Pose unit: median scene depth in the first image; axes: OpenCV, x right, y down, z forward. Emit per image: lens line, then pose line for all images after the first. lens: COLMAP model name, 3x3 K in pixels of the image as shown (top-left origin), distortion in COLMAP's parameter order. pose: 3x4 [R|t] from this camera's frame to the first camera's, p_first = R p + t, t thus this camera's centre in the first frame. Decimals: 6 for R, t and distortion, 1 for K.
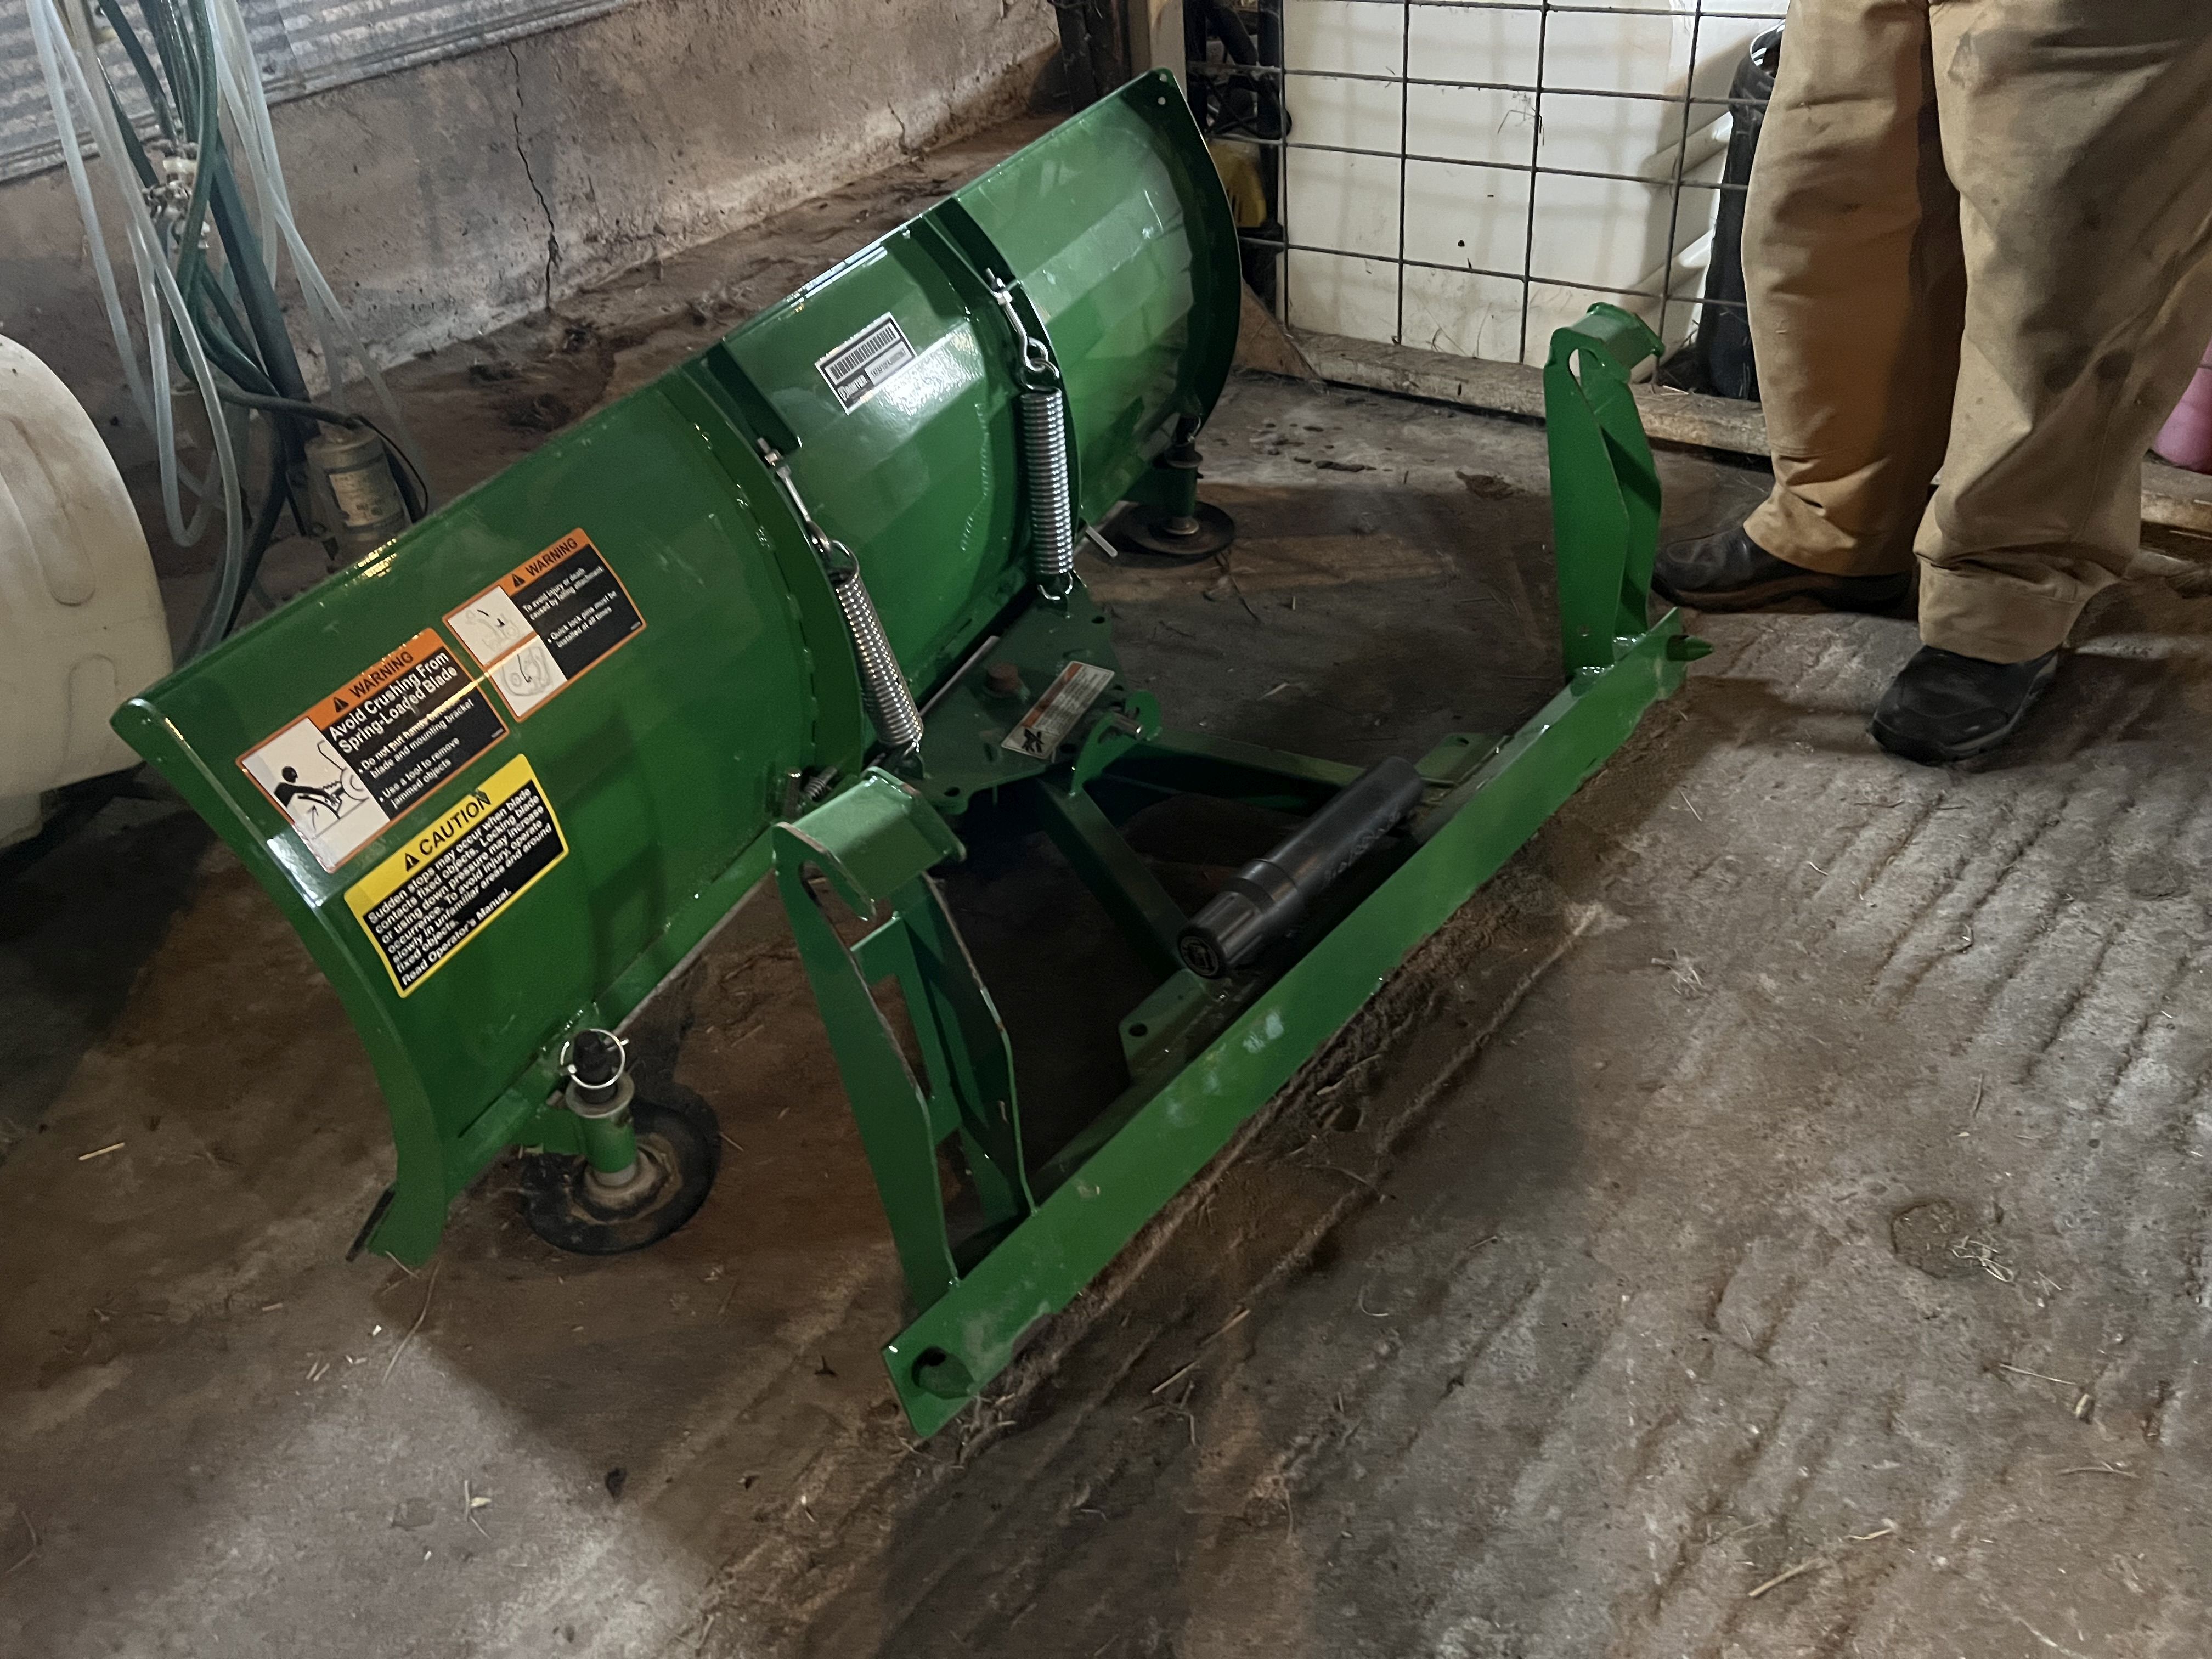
lens RADIAL K [[1672.3, 0, 1104.6], [0, 1672.3, 835.2], [0, 0, 1]] dist [0.037005, -0.018073]
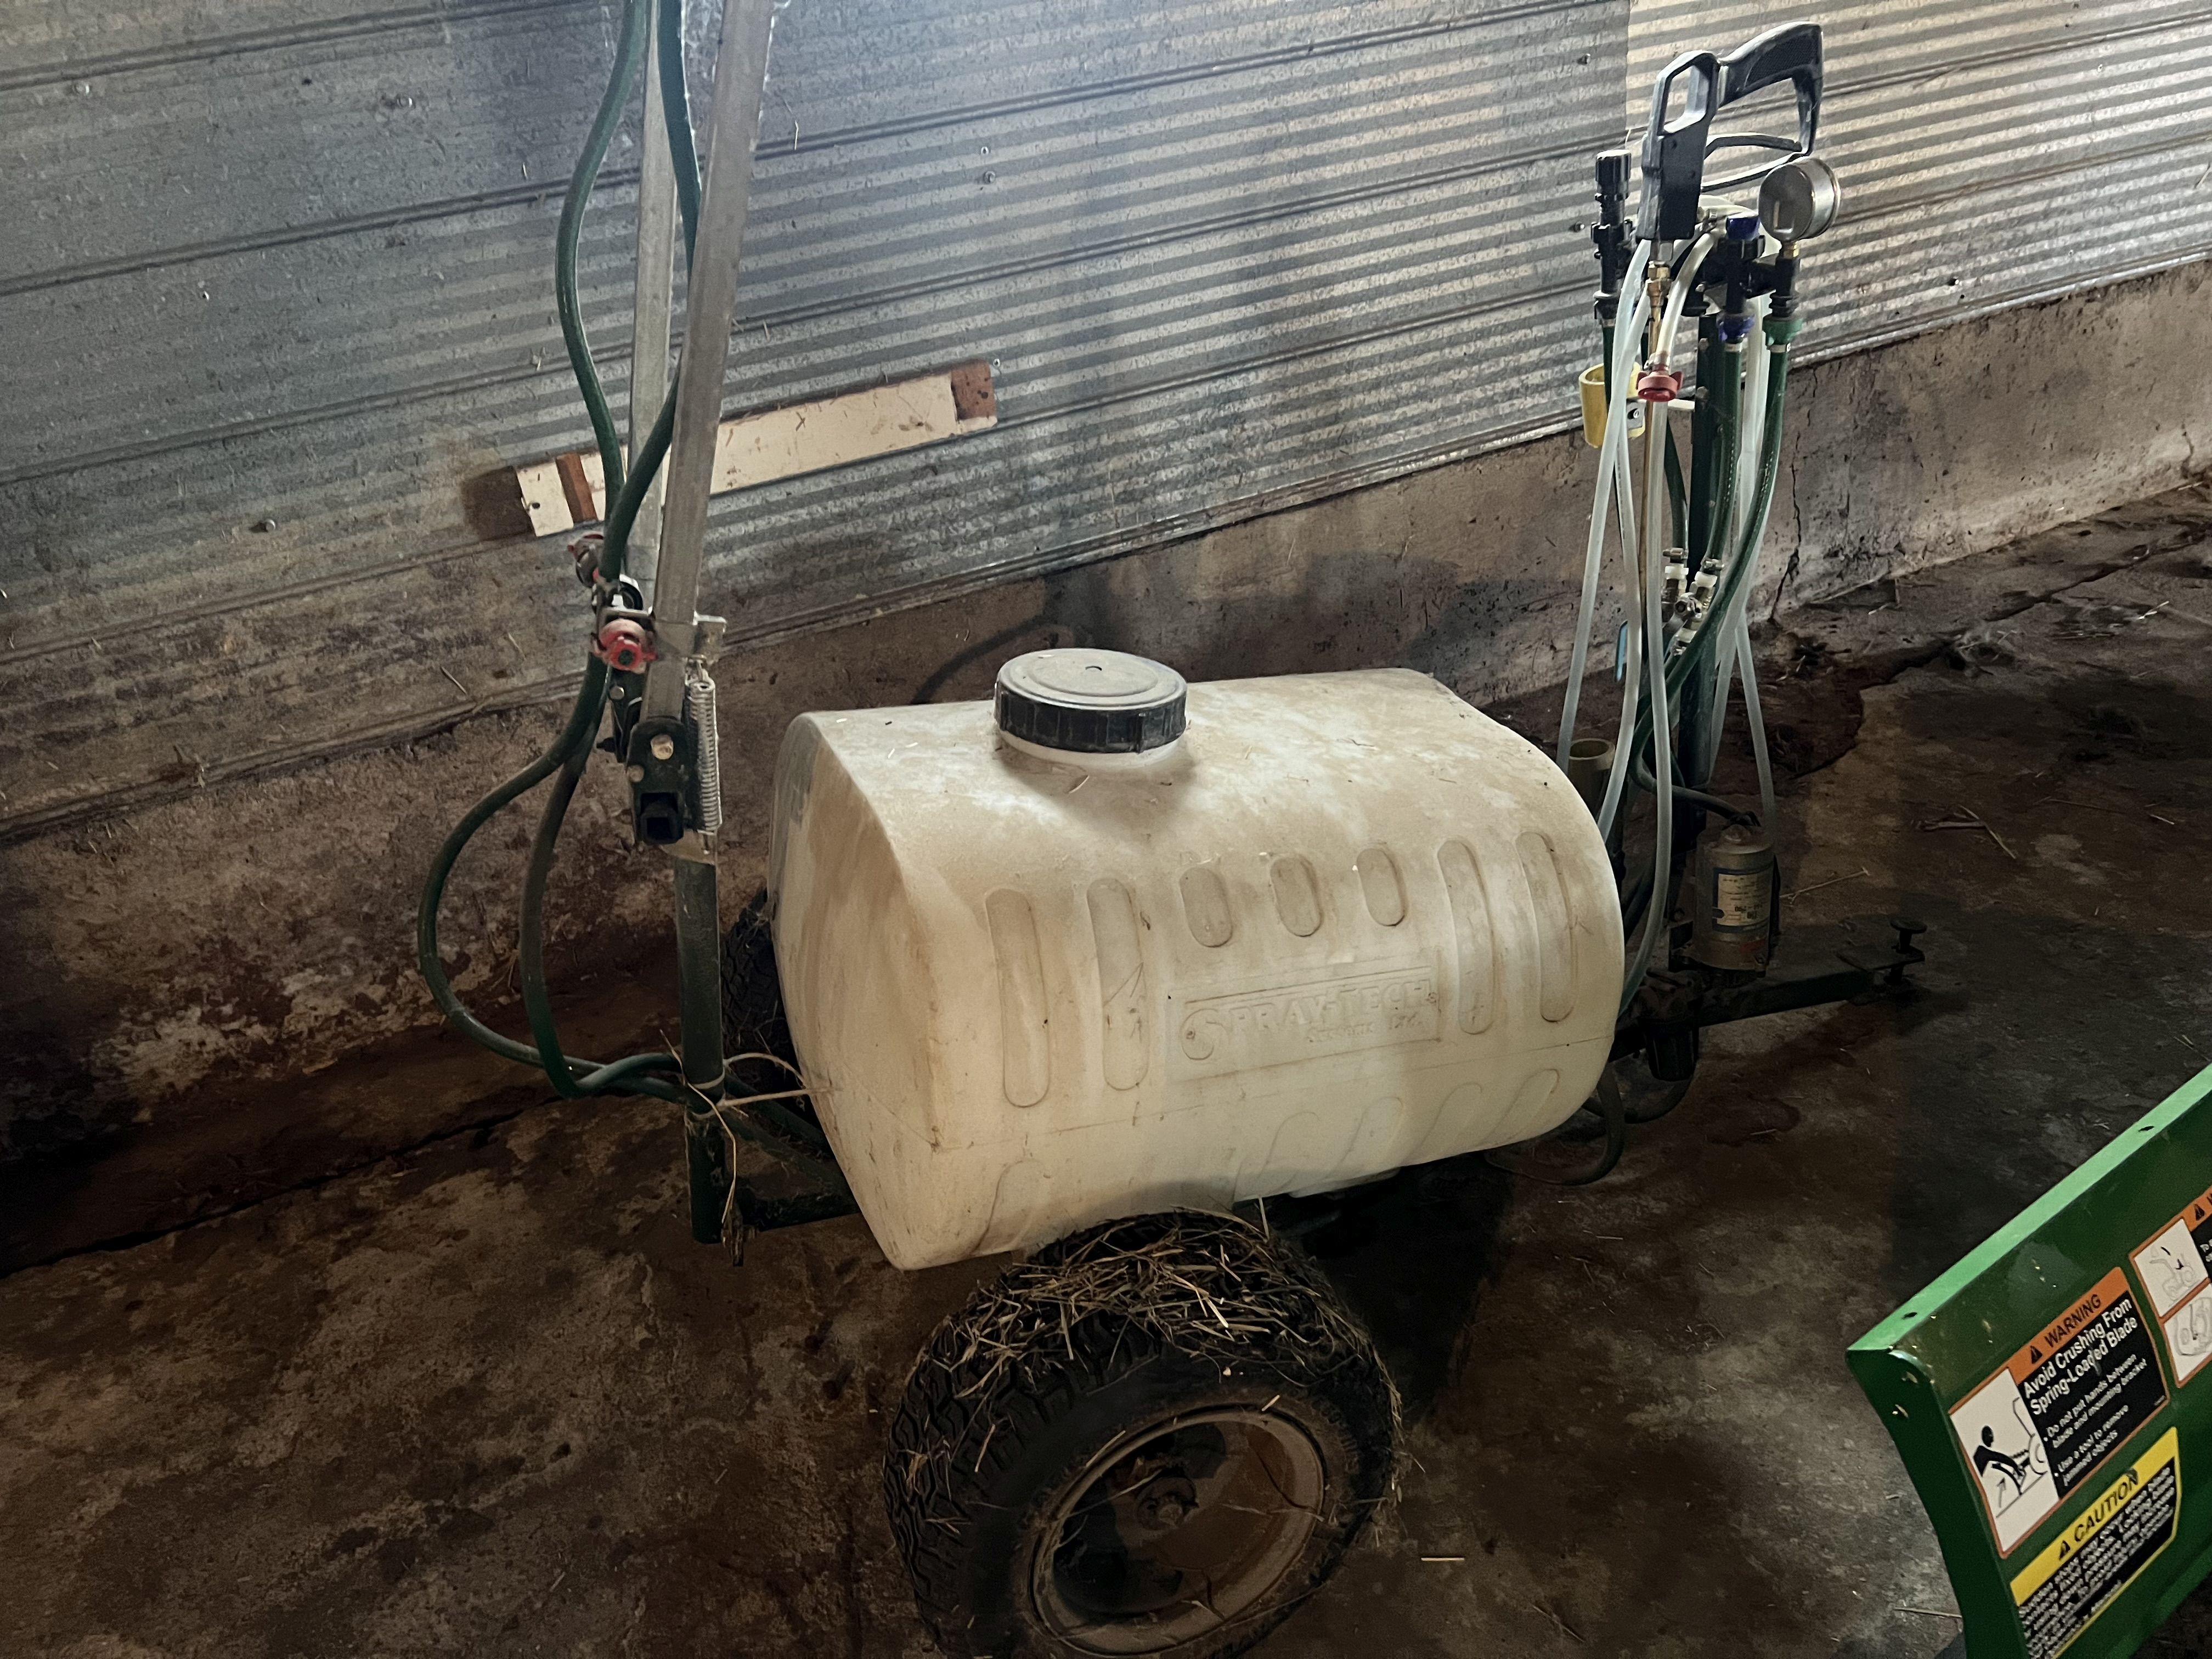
lens RADIAL K [[1672.3, 0, 1106.0], [0, 1672.3, 827.3], [0, 0, 1]] dist [0.037005, -0.018073]
pose [[0.860293, 0.202559, -0.467831, -0.468018], [-0.246935, 0.968407, -0.034792, -0.175747], [0.446003, 0.145455, 0.883133, -0.026163]]
